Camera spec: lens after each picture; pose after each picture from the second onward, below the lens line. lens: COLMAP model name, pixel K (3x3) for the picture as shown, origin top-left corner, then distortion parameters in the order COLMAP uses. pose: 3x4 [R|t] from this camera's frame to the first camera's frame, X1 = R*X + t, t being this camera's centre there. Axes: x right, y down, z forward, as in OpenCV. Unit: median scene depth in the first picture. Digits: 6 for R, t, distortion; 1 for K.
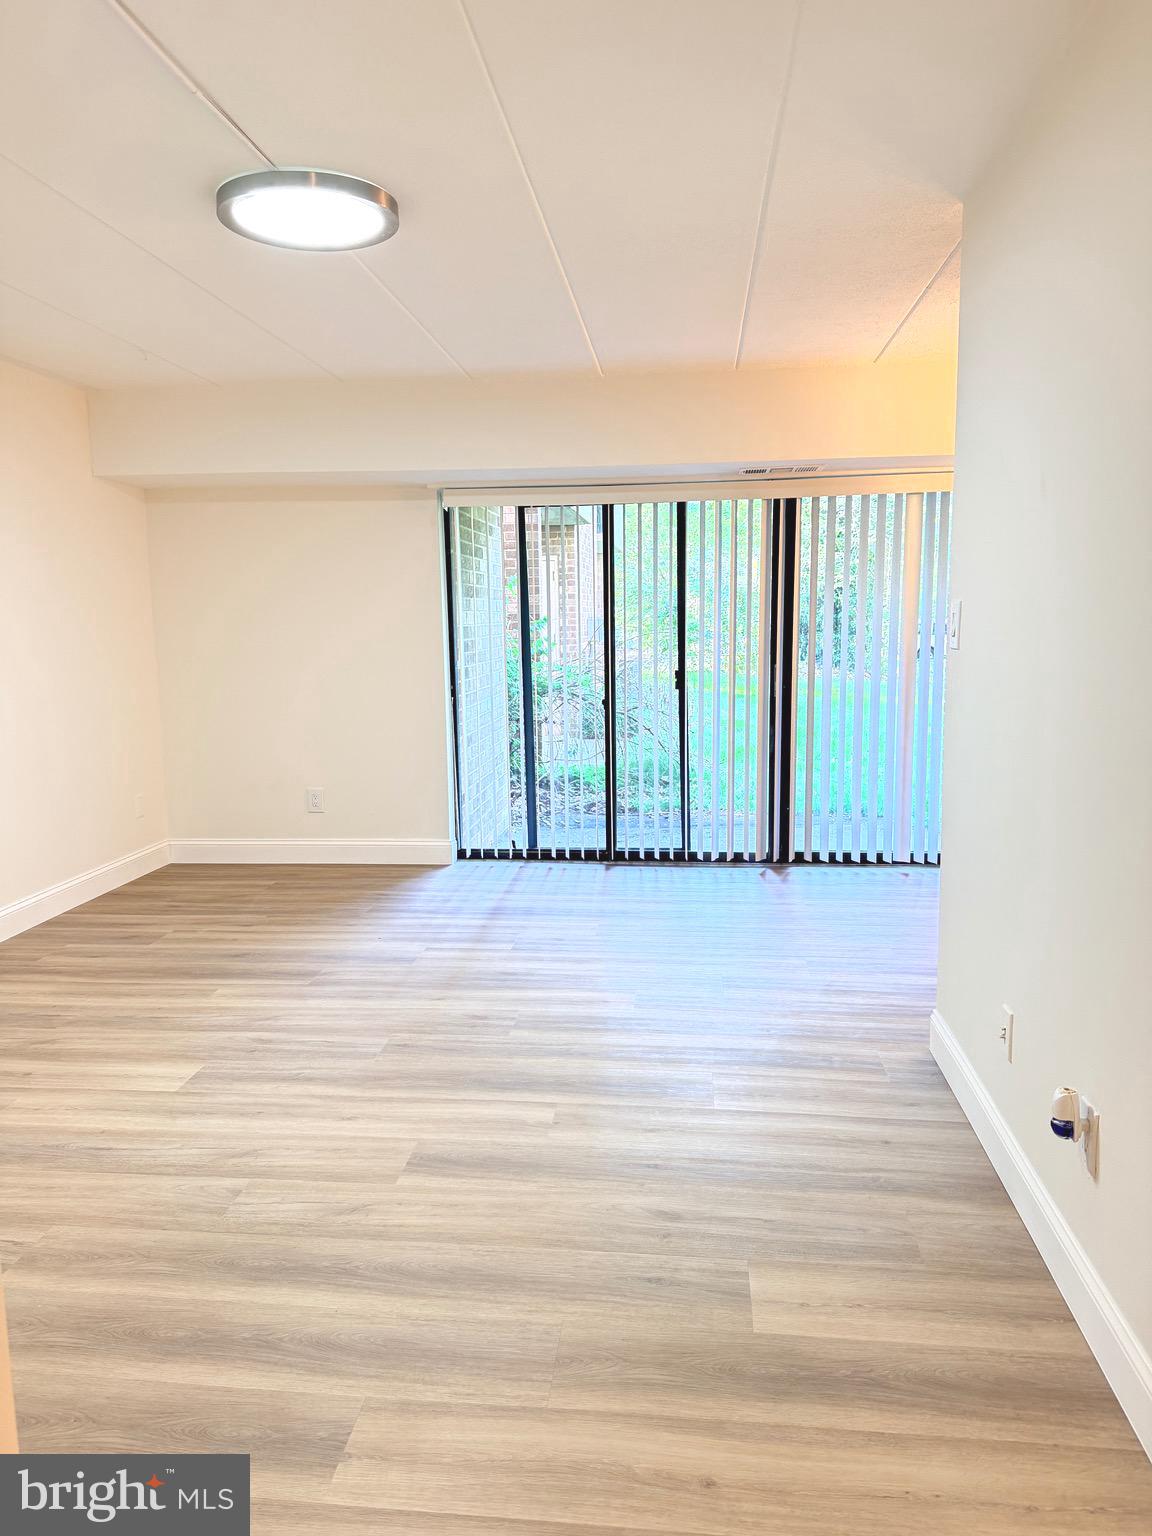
lens RADIAL K [[1081.3, 0, 576.0], [0, 1081.3, 768.0], [0, 0, 1]] dist [0.084815, -0.120909]
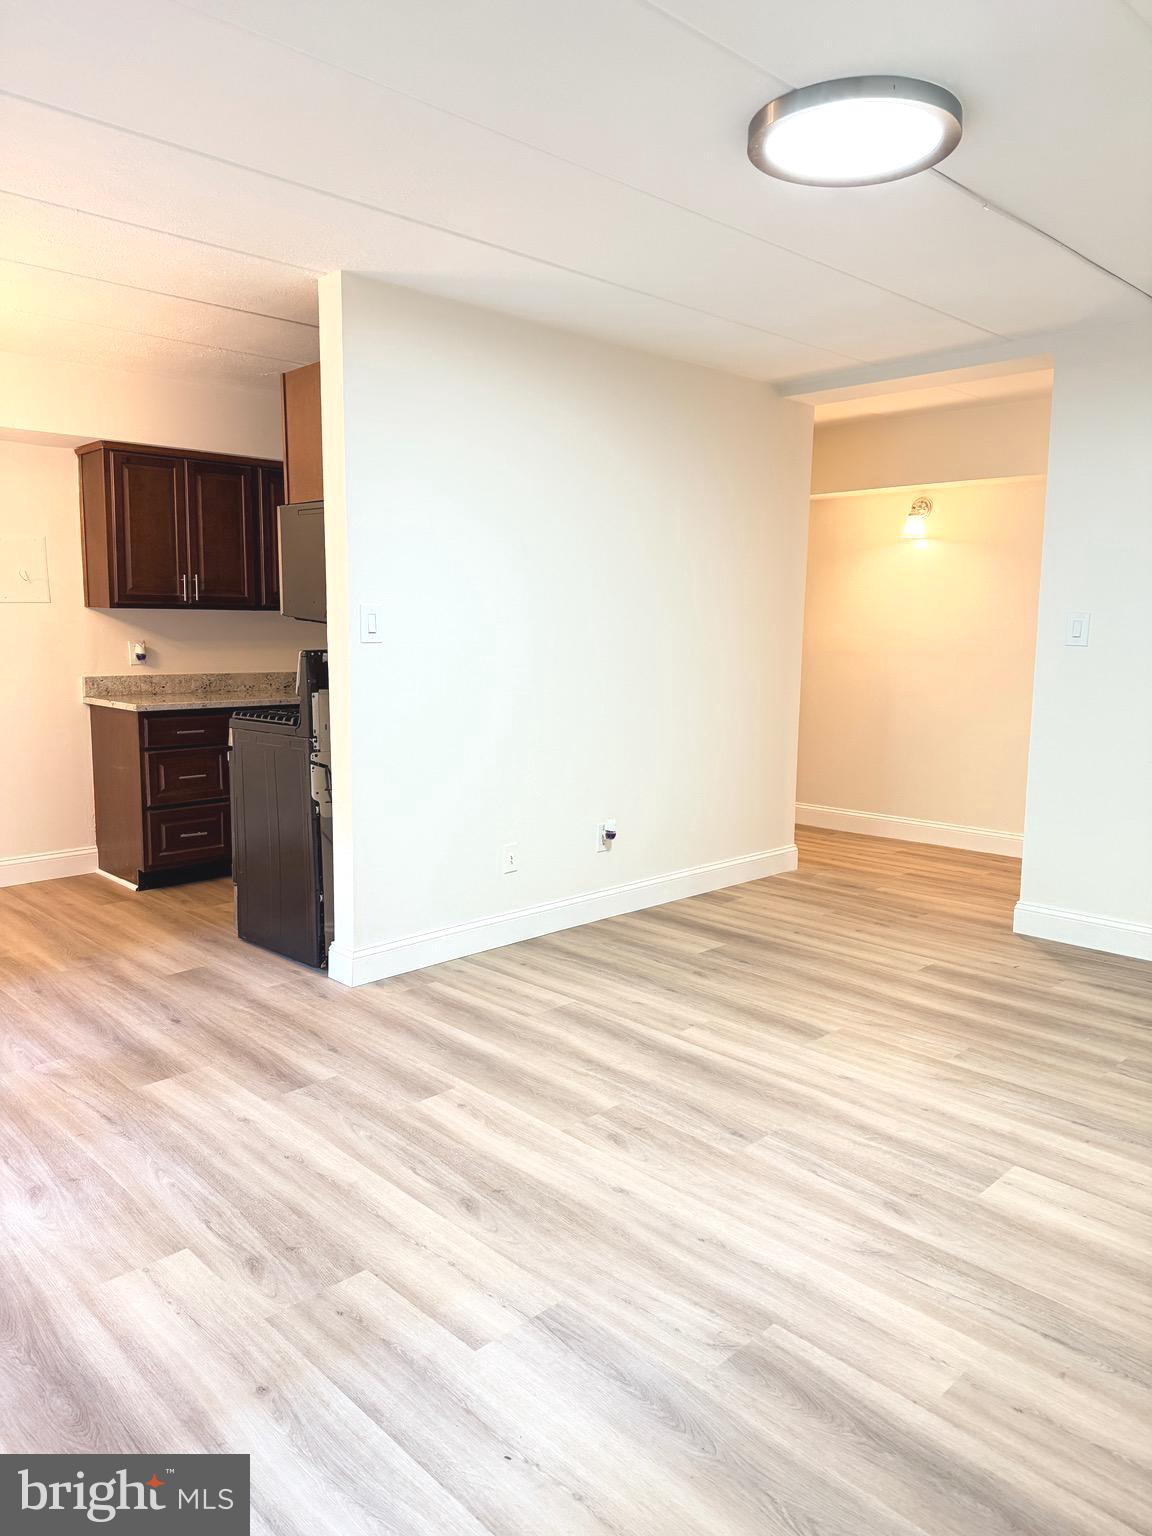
lens RADIAL K [[1081.3, 0, 576.0], [0, 1081.3, 768.0], [0, 0, 1]] dist [0.084815, -0.120909]
pose [[-0.770092, -0.080212, 0.632870, -0.637110], [0.097401, 0.965648, 0.240909, -0.250605], [-0.630453, 0.247165, -0.735825, 1.820870]]
